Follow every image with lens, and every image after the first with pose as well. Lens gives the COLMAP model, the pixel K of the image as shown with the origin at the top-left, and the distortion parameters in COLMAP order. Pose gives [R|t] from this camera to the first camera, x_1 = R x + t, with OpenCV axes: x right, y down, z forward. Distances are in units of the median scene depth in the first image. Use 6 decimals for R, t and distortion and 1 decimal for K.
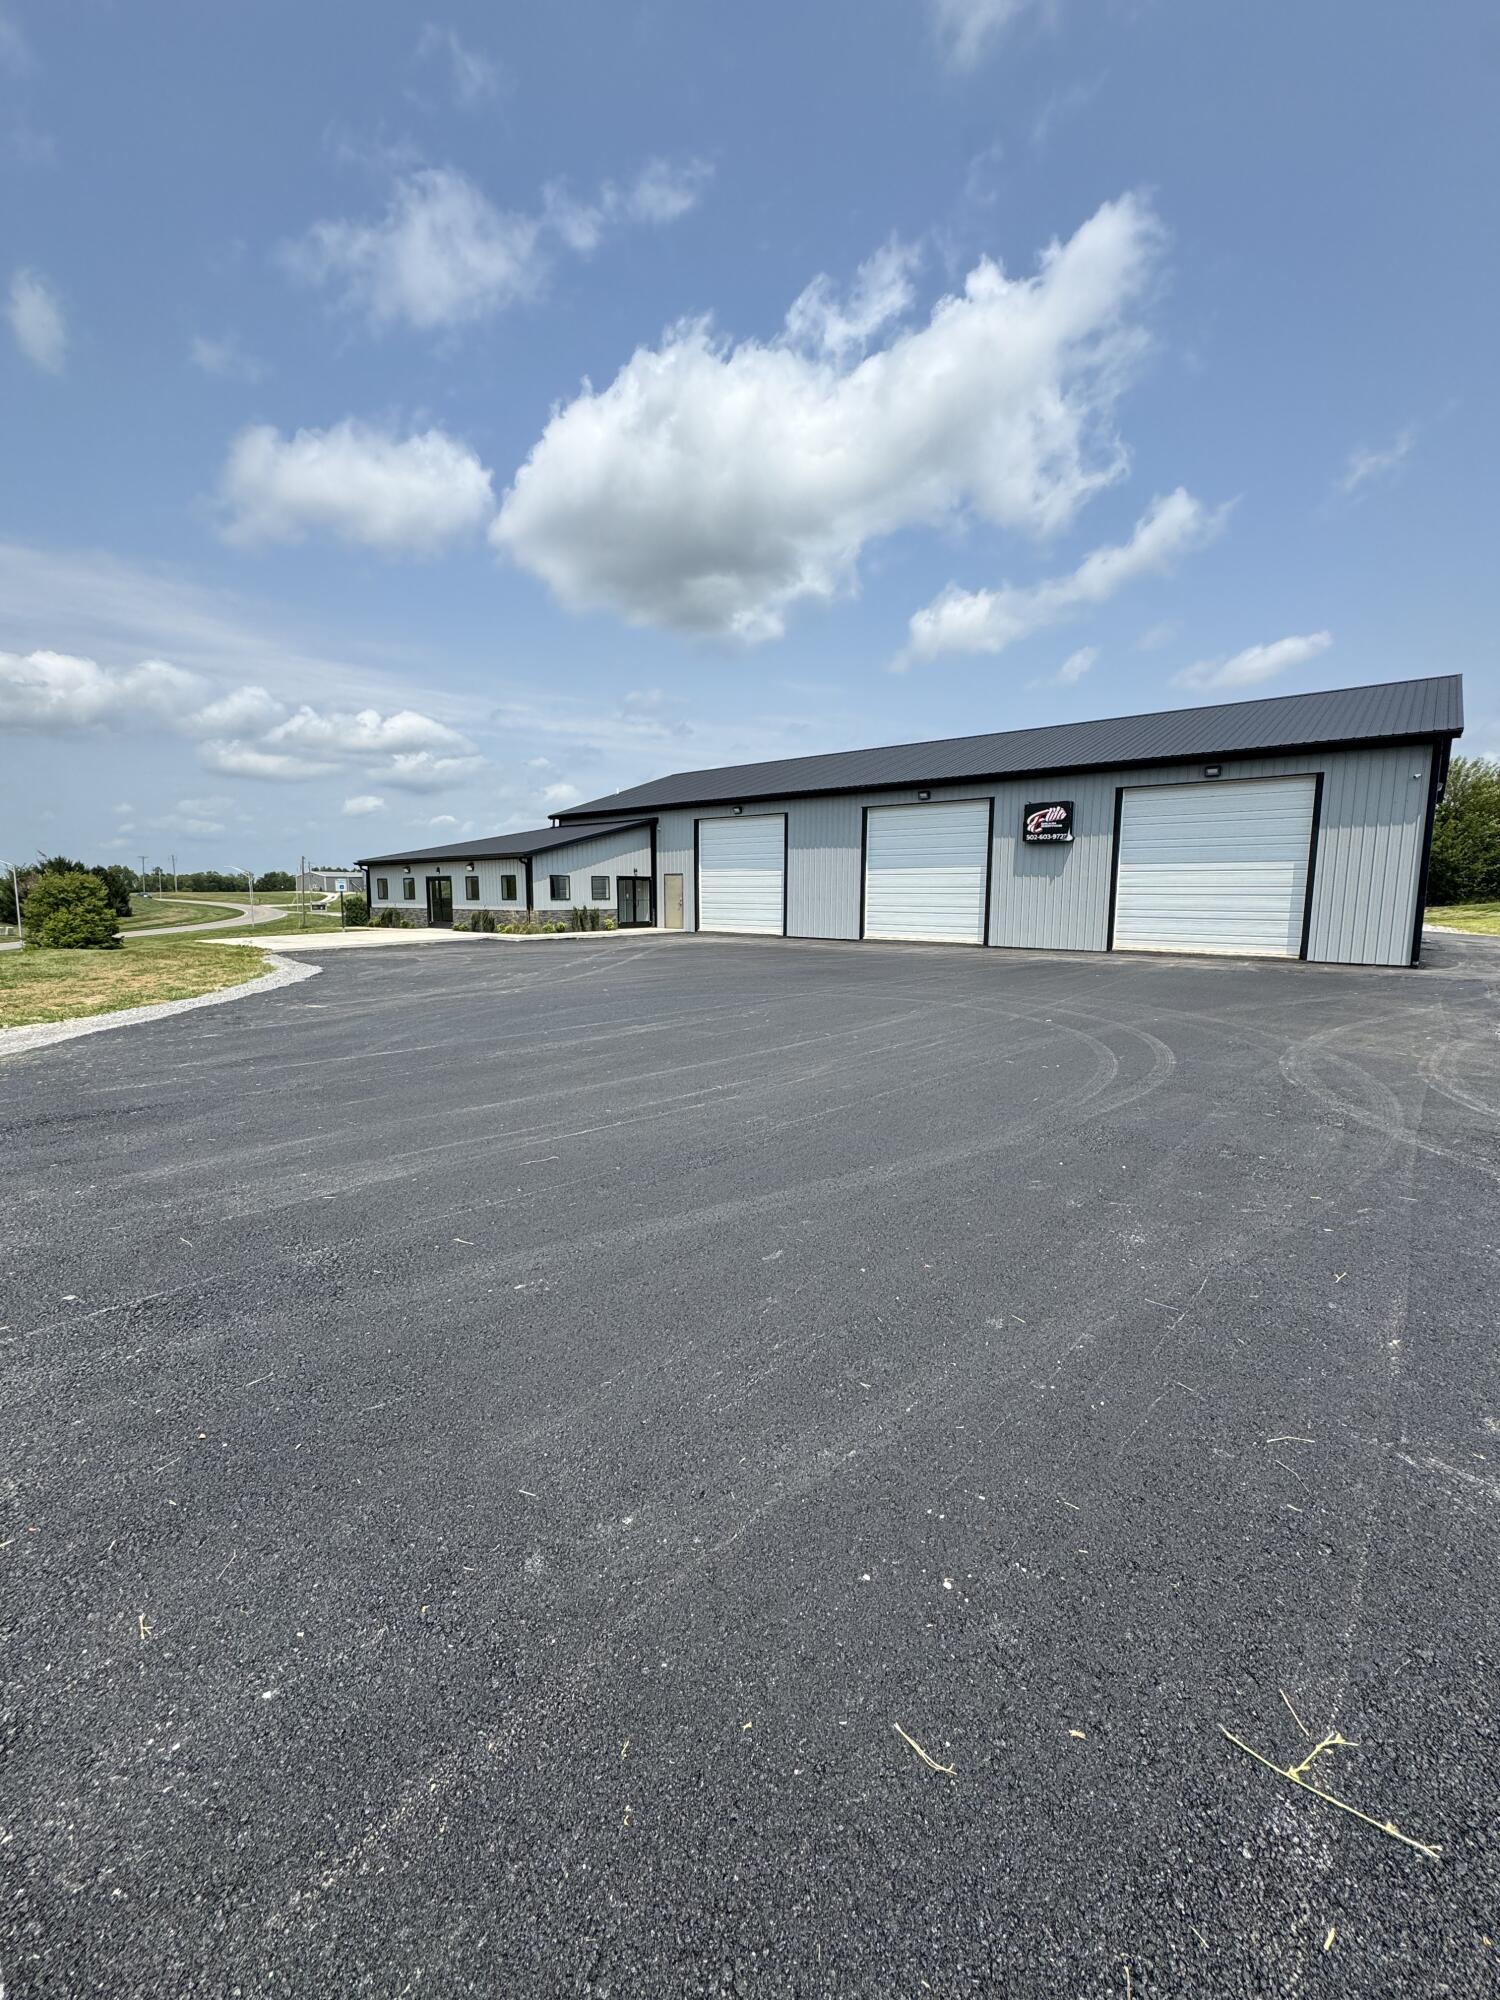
lens RADIAL K [[805.1, 0, 767.6], [0, 805.1, 1001.4], [0, 0, 1]] dist [-0.012467, -0.000133]
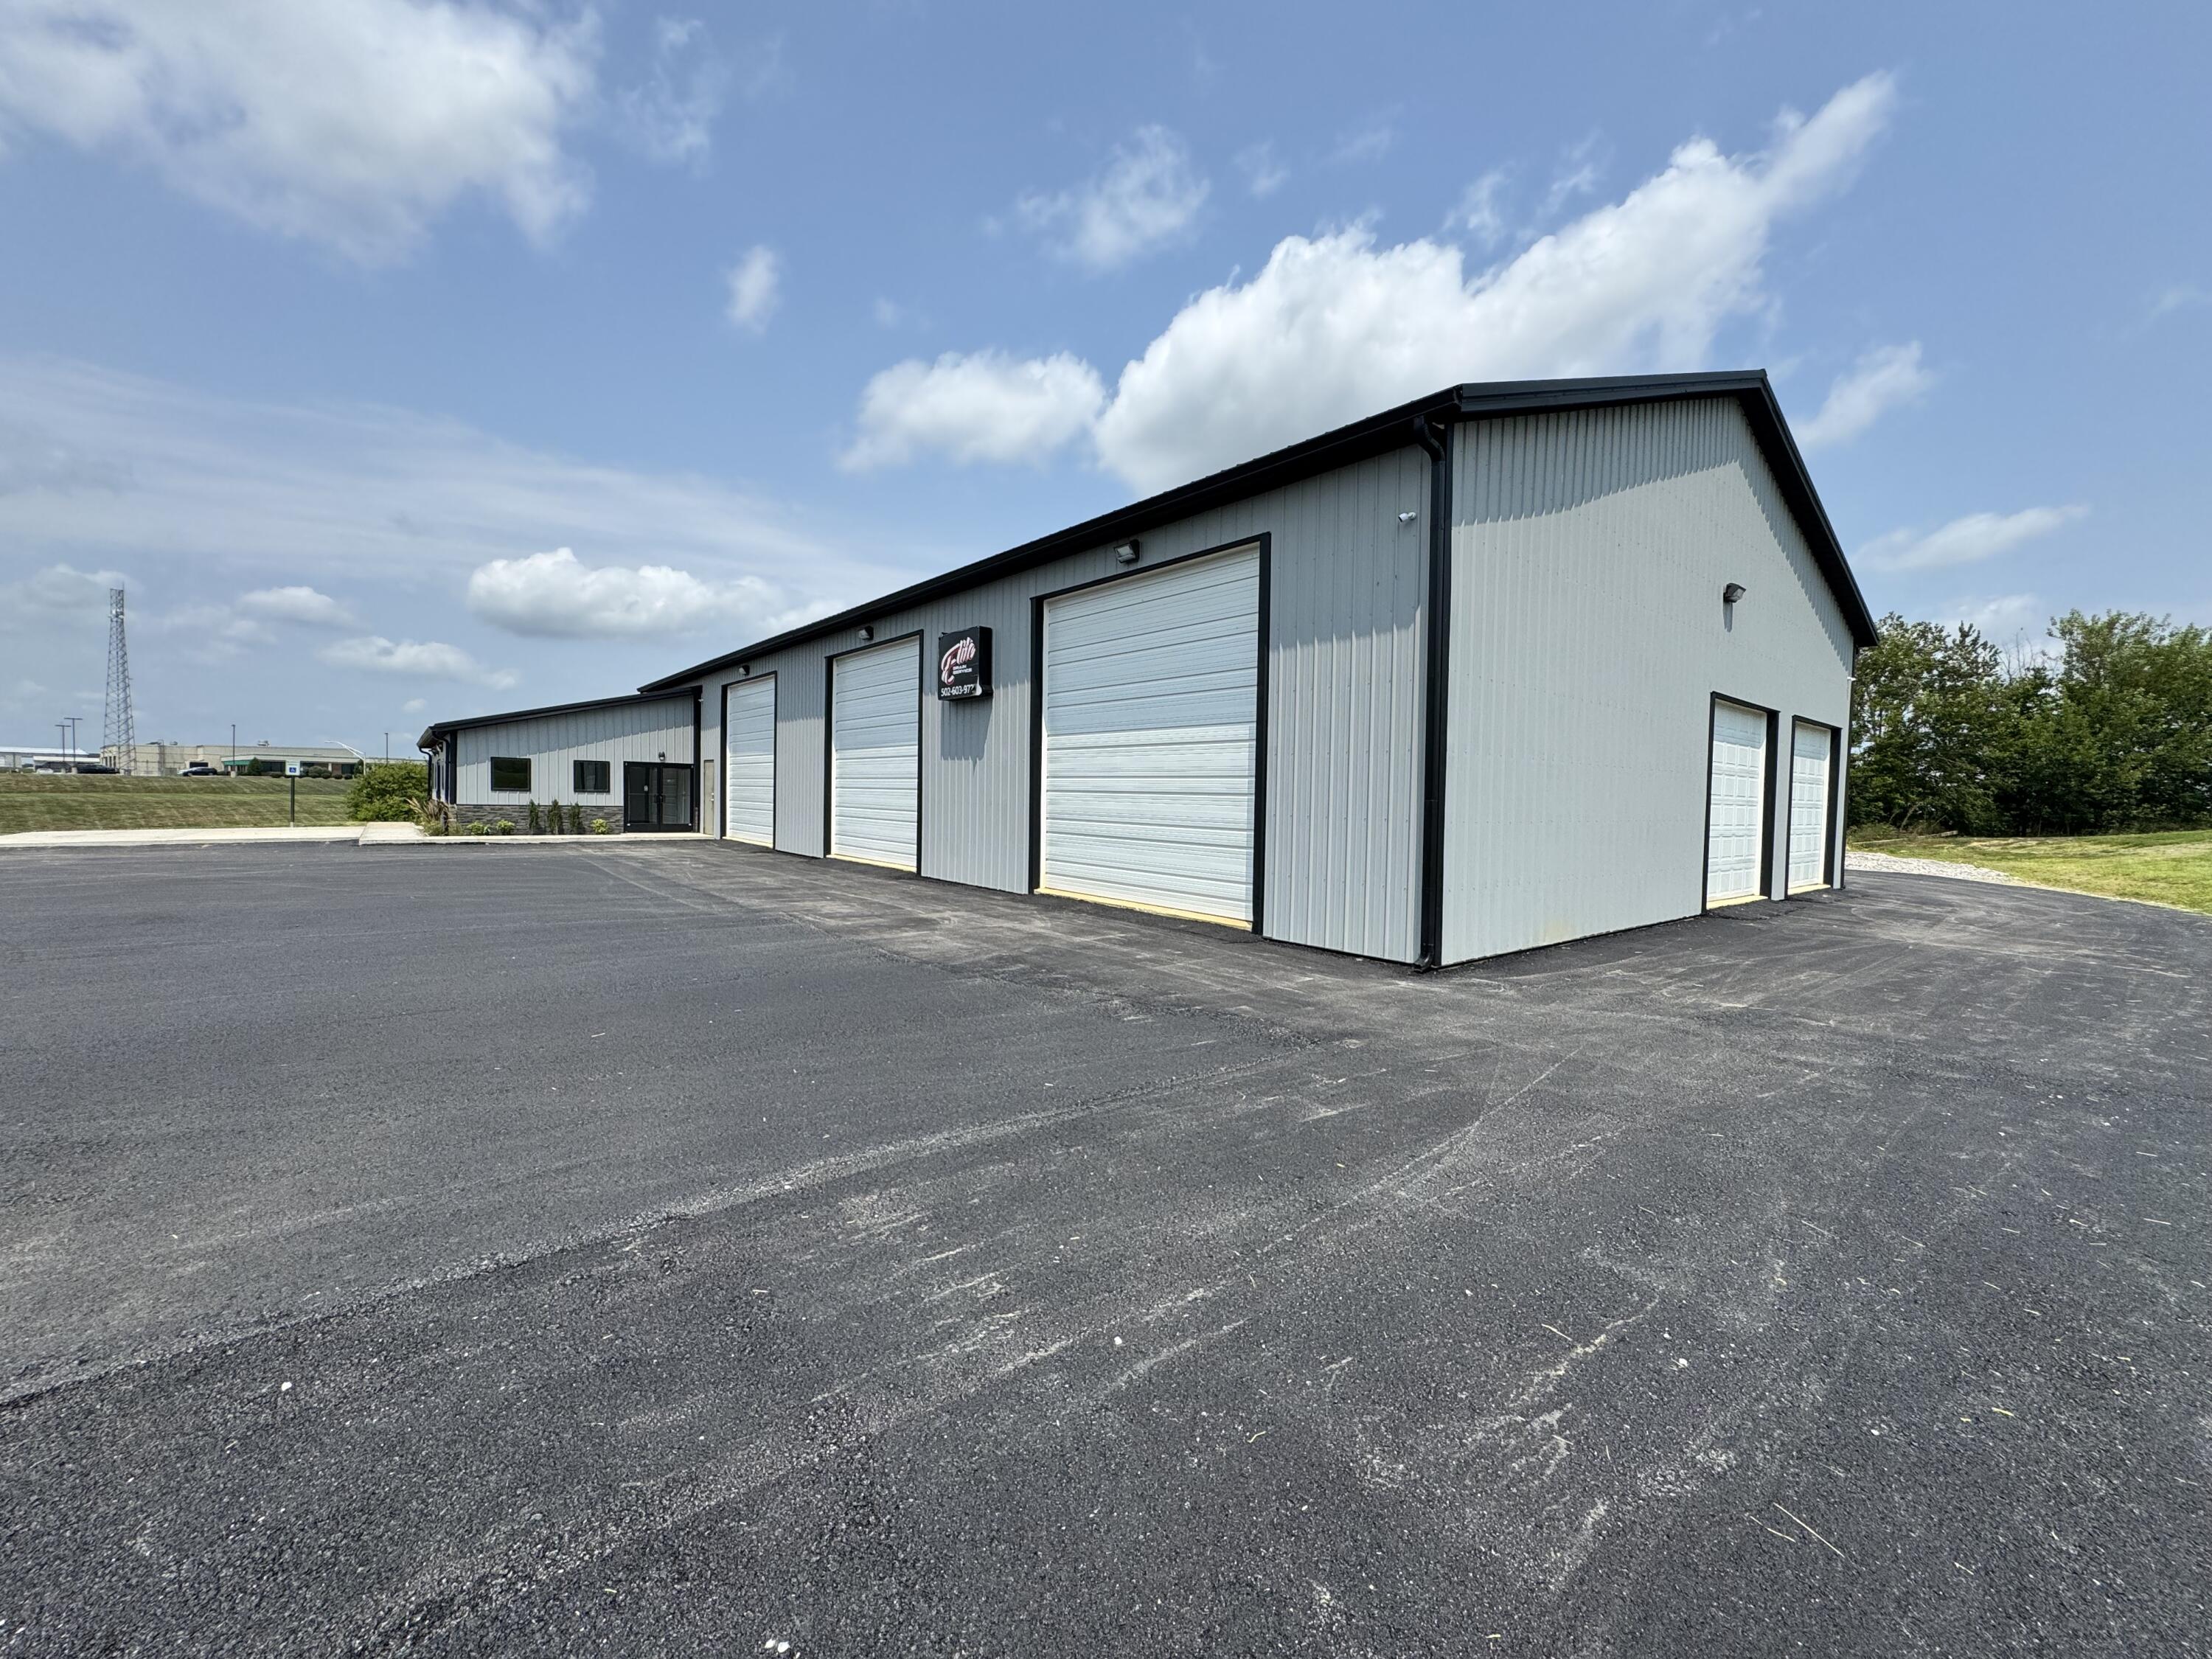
lens RADIAL K [[890.5, 0, 1110.0], [0, 890.5, 840.5], [0, 0, 1]] dist [-0.012467, -0.000133]
pose [[0.984345, 0.029024, -0.173848, 0.439353], [-0.044476, 0.995331, -0.085660, -0.037141], [0.170550, 0.092051, 0.981040, 0.311584]]
